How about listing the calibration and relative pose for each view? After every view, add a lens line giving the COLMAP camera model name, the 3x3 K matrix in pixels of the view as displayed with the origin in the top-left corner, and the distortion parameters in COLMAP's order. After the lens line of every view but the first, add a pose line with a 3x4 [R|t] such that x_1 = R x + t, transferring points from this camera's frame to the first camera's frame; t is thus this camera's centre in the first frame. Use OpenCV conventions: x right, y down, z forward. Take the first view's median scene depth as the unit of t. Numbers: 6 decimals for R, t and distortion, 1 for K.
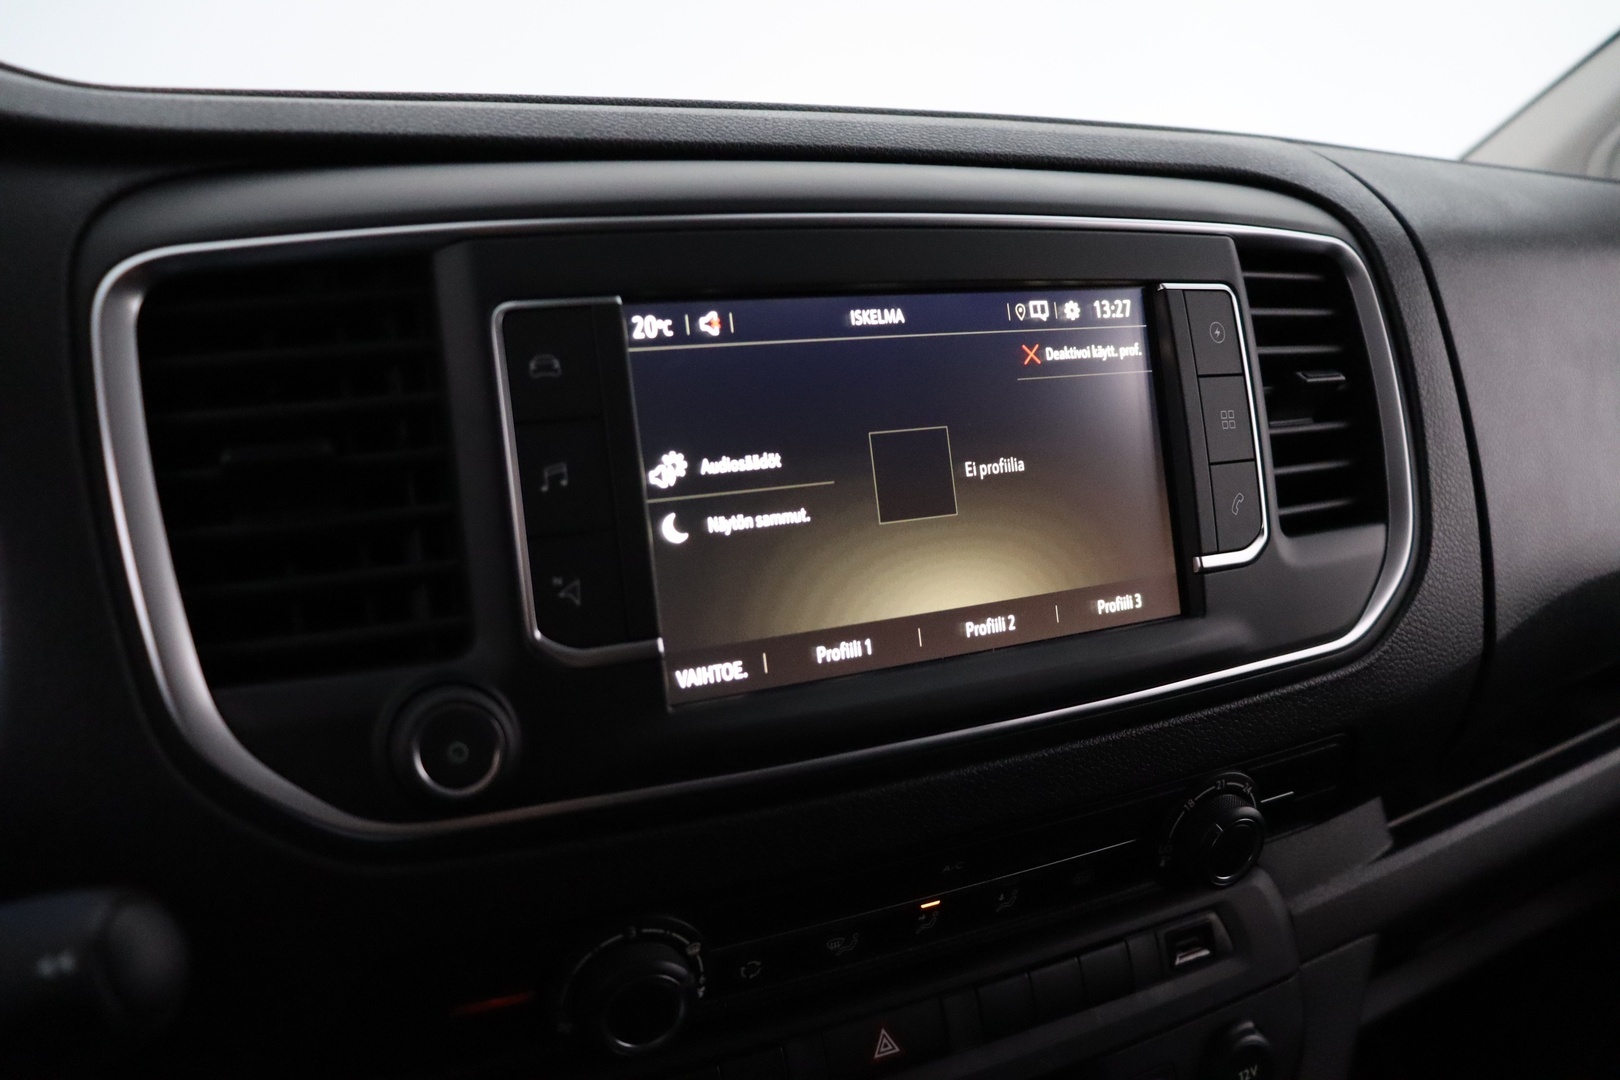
lens RADIAL K [[1300.1, 0, 812.5], [0, 1300.1, 528.7], [0, 0, 1]] dist [-0.188120, 0.149156]
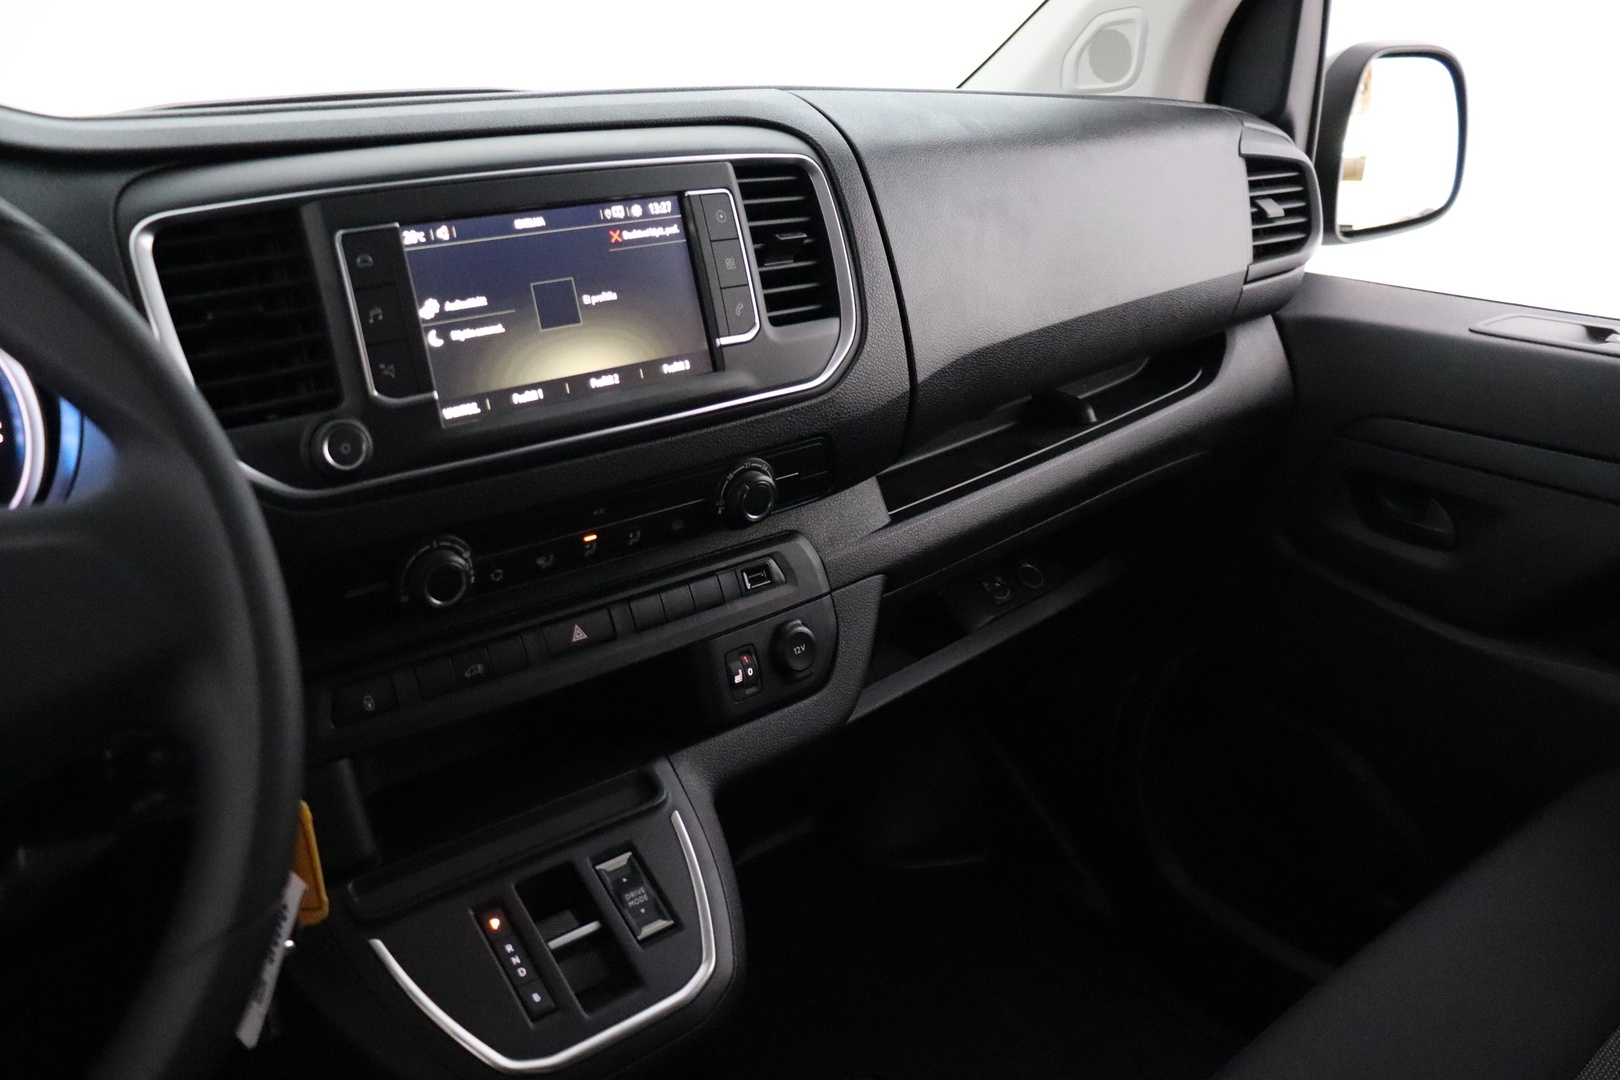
lens RADIAL K [[1300.1, 0, 812.5], [0, 1300.1, 528.7], [0, 0, 1]] dist [-0.188120, 0.149156]
pose [[0.970251, -0.105531, 0.217890, -0.002701], [0.084824, 0.991129, 0.102317, 0.117156], [-0.226755, -0.080790, 0.970595, -0.890463]]
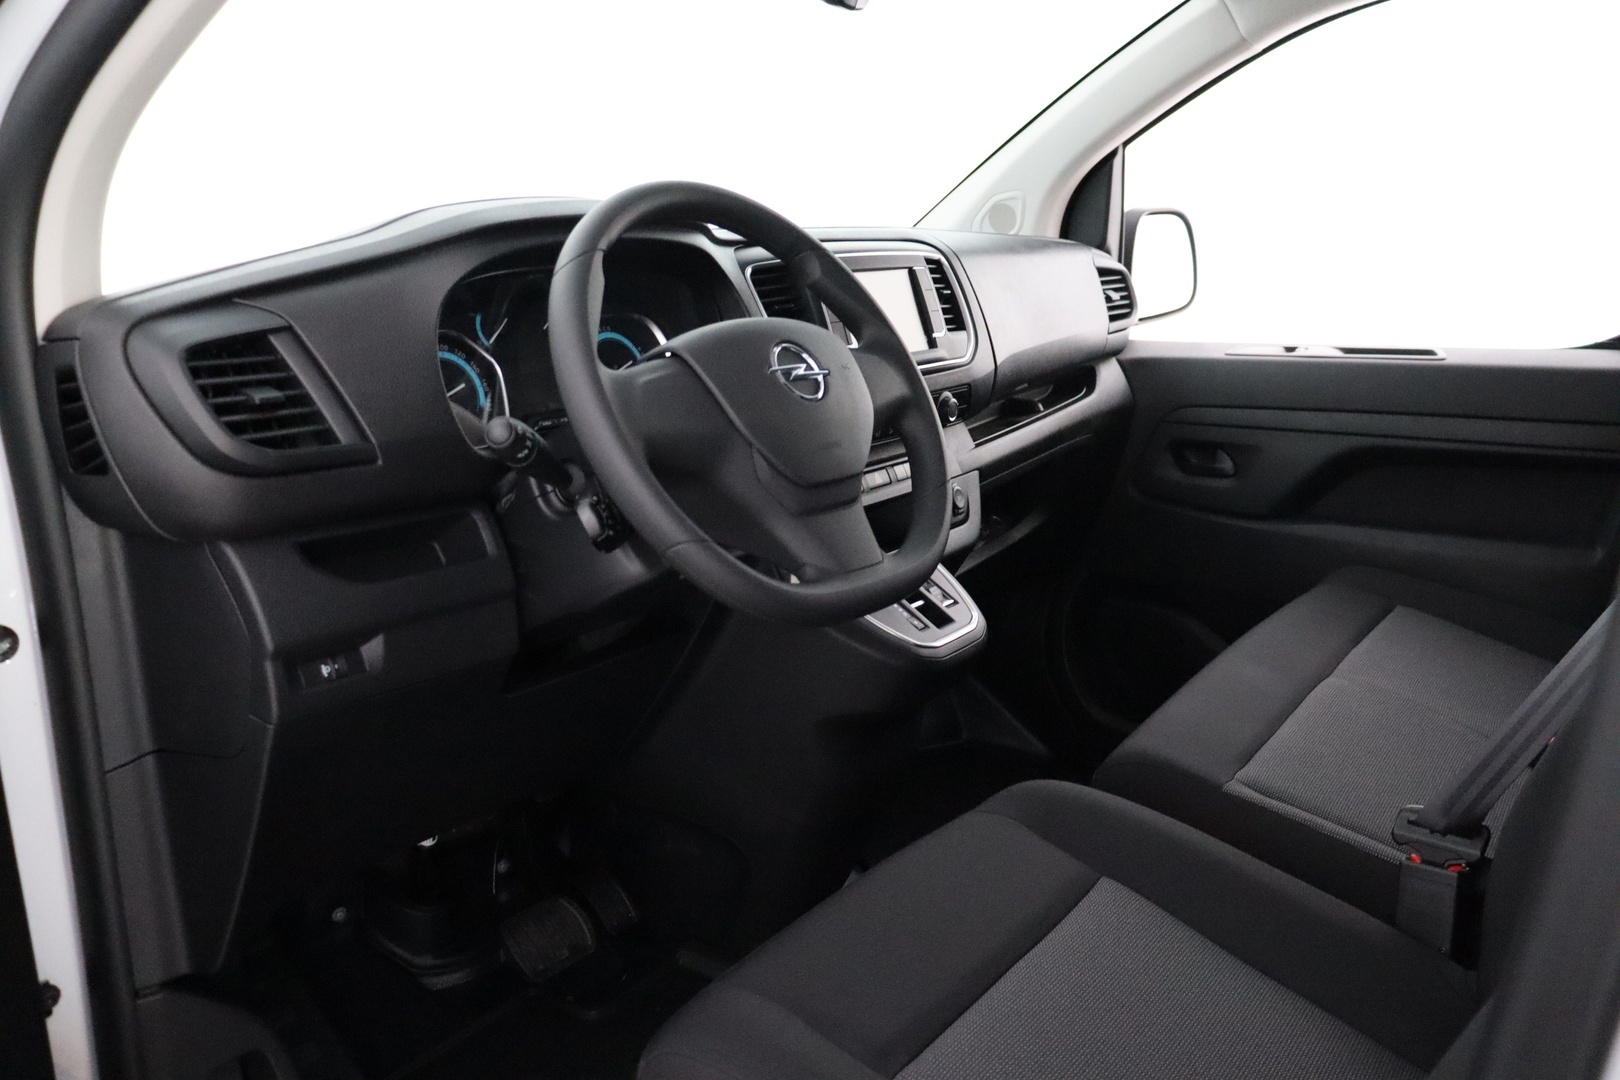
lens RADIAL K [[1305.5, 0, 810.0], [0, 1305.5, 540.0], [0, 0, 1]] dist [-0.068894, 0.146389]
pose [[0.880458, -0.142057, 0.452342, -2.037915], [0.168809, 0.985464, -0.019094, 0.686295], [-0.443055, 0.093171, 0.891640, -2.469793]]
